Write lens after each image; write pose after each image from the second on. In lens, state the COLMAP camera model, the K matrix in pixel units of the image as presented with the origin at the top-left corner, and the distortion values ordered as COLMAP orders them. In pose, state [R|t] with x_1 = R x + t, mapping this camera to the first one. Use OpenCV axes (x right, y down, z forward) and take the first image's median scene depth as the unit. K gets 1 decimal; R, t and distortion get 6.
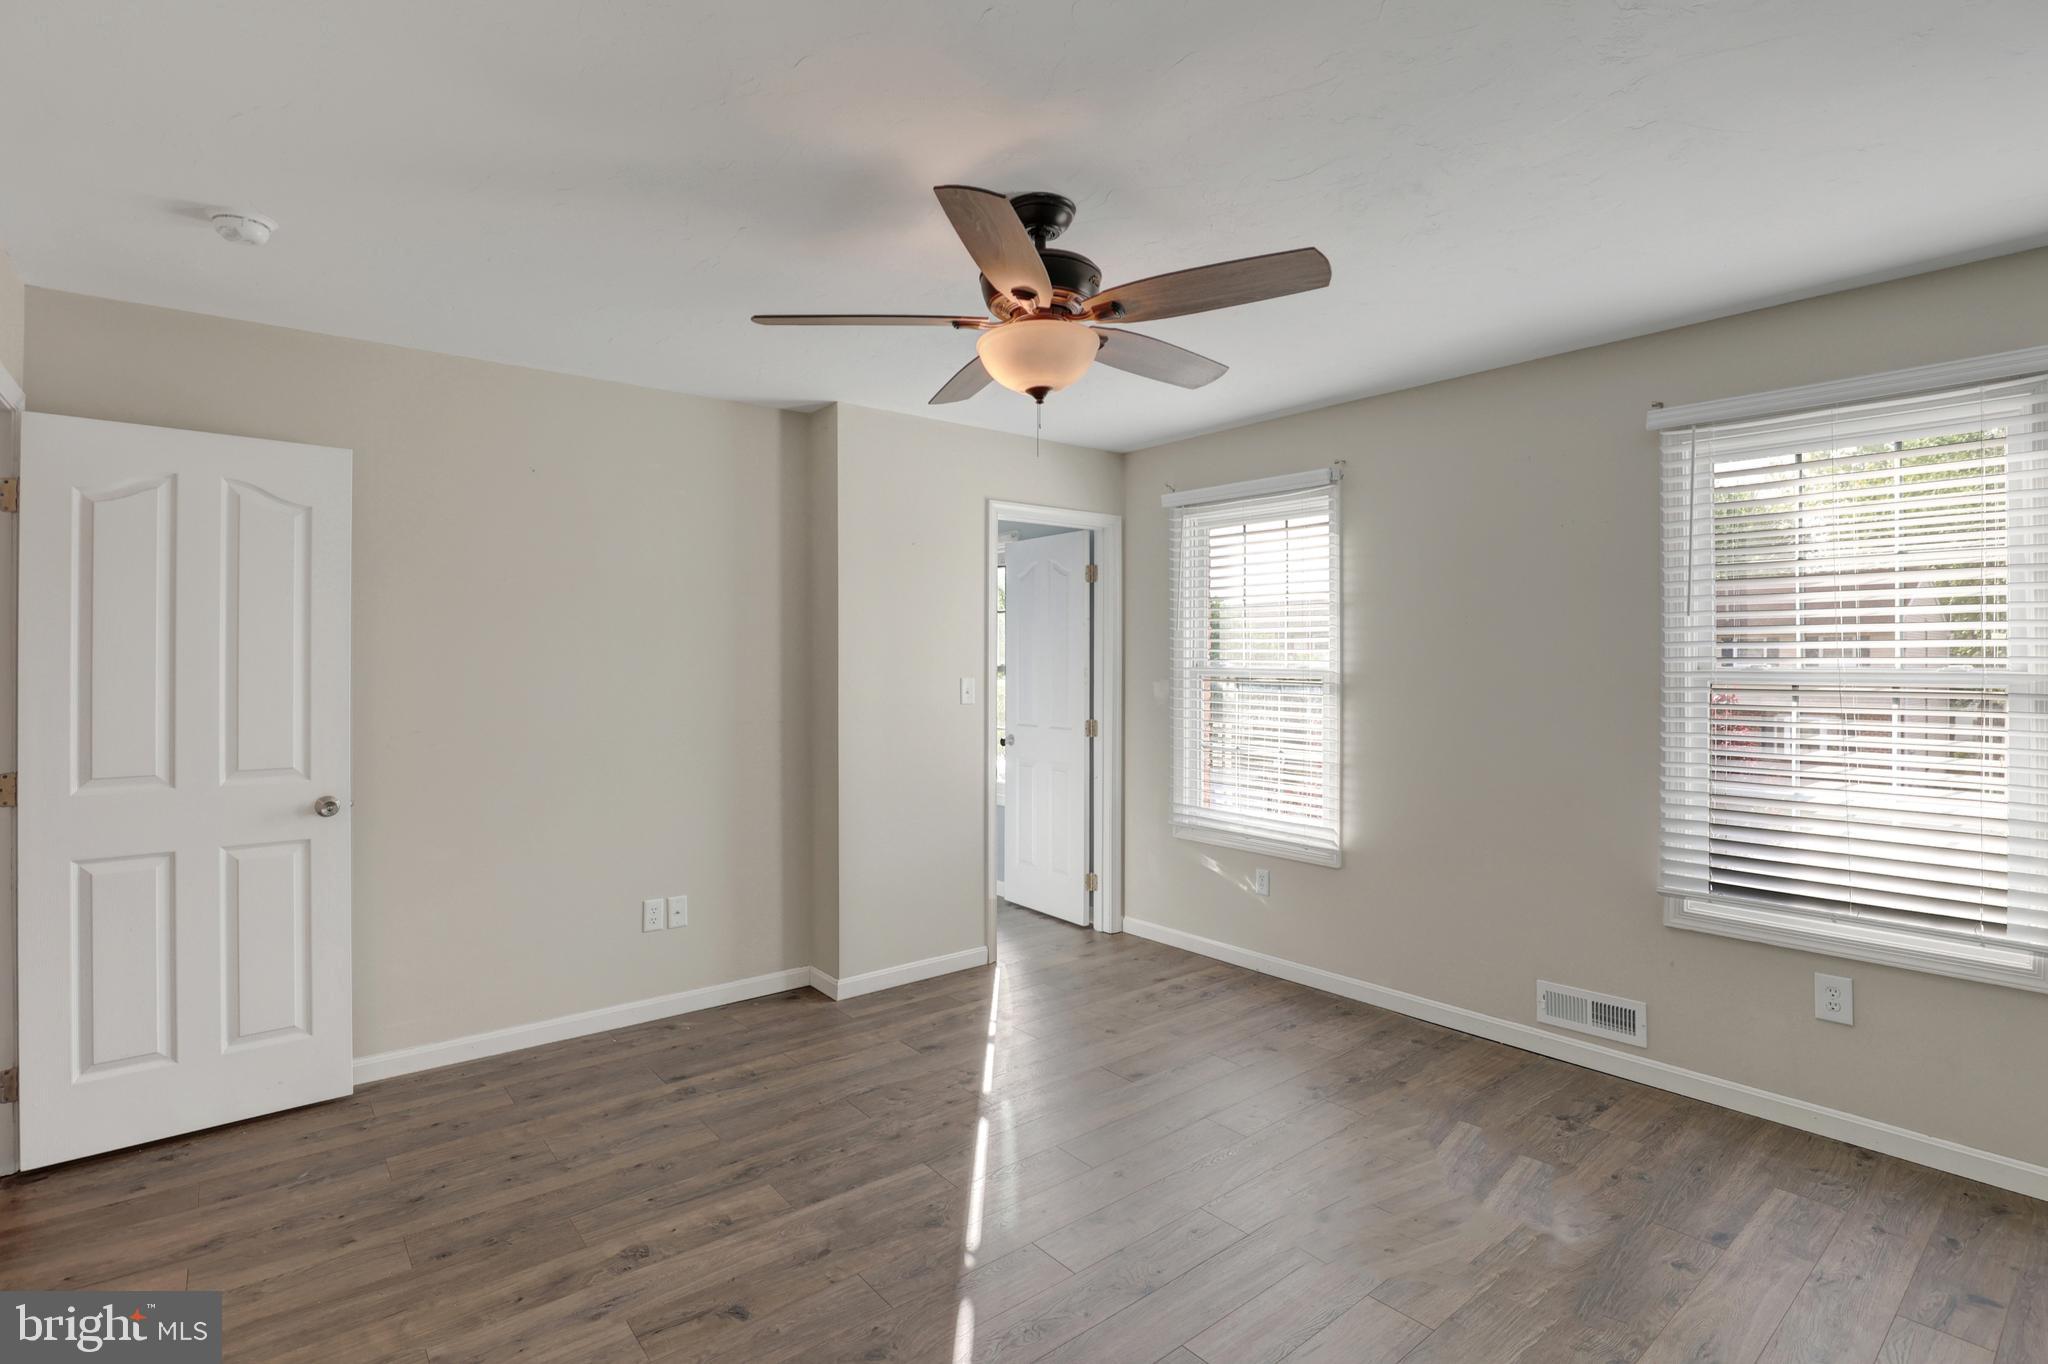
lens RADIAL K [[972.6, 0, 1023.3], [0, 972.6, 673.0], [0, 0, 1]] dist [-0.009566, 0.000261]
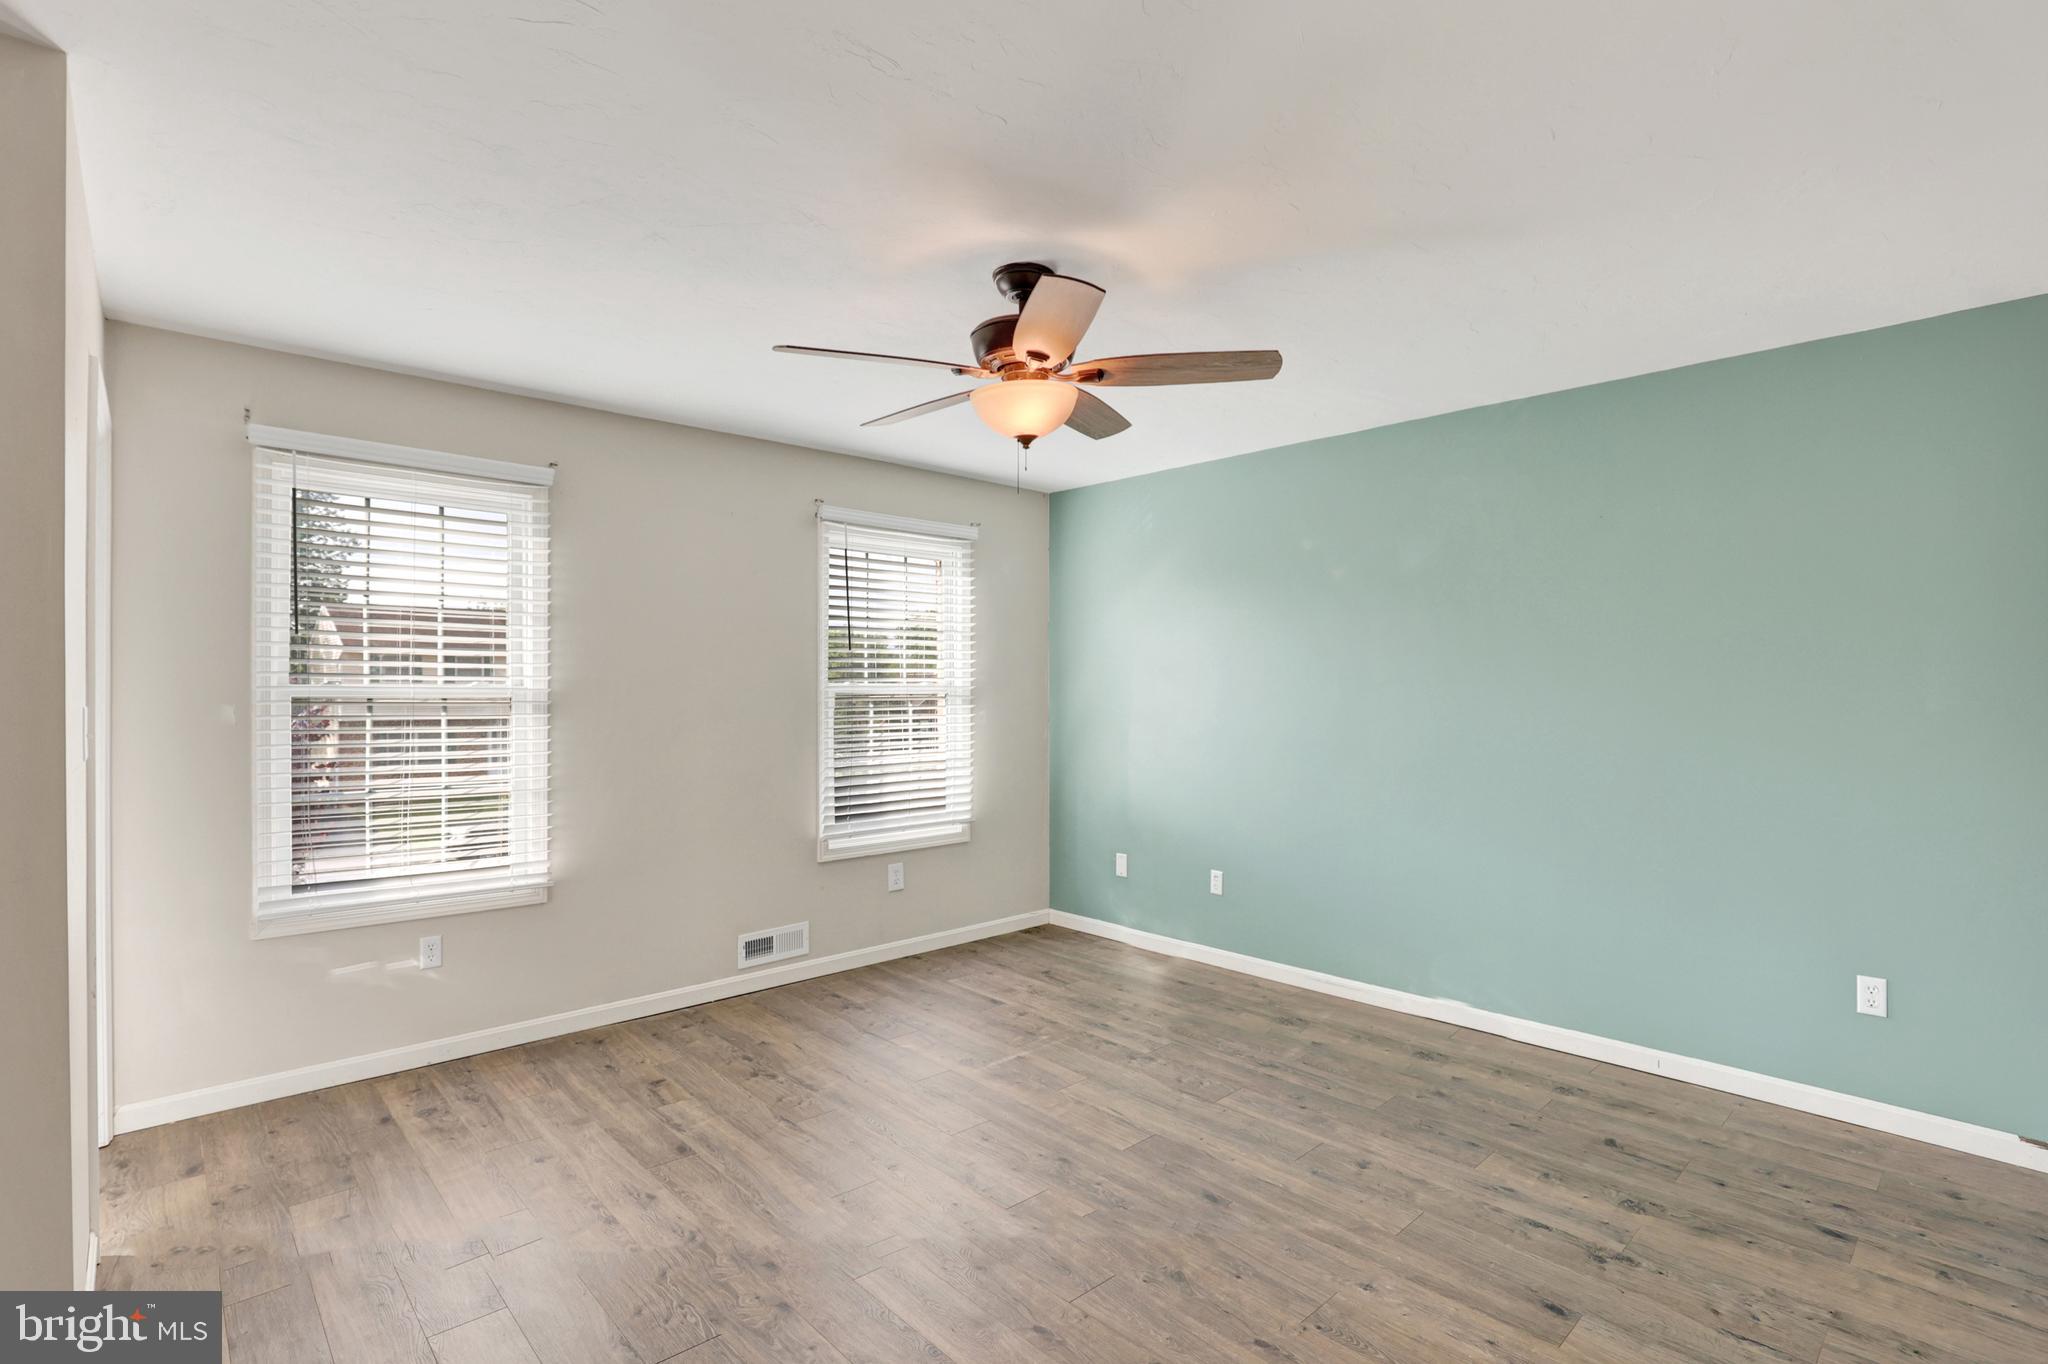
lens RADIAL K [[972.6, 0, 1016.9], [0, 972.6, 686.8], [0, 0, 1]] dist [-0.009566, 0.000261]
pose [[-0.038988, -0.004244, 0.999231, -0.617052], [0.008002, 0.999958, 0.004559, -0.004442], [-0.999208, 0.008174, -0.038952, 0.585881]]
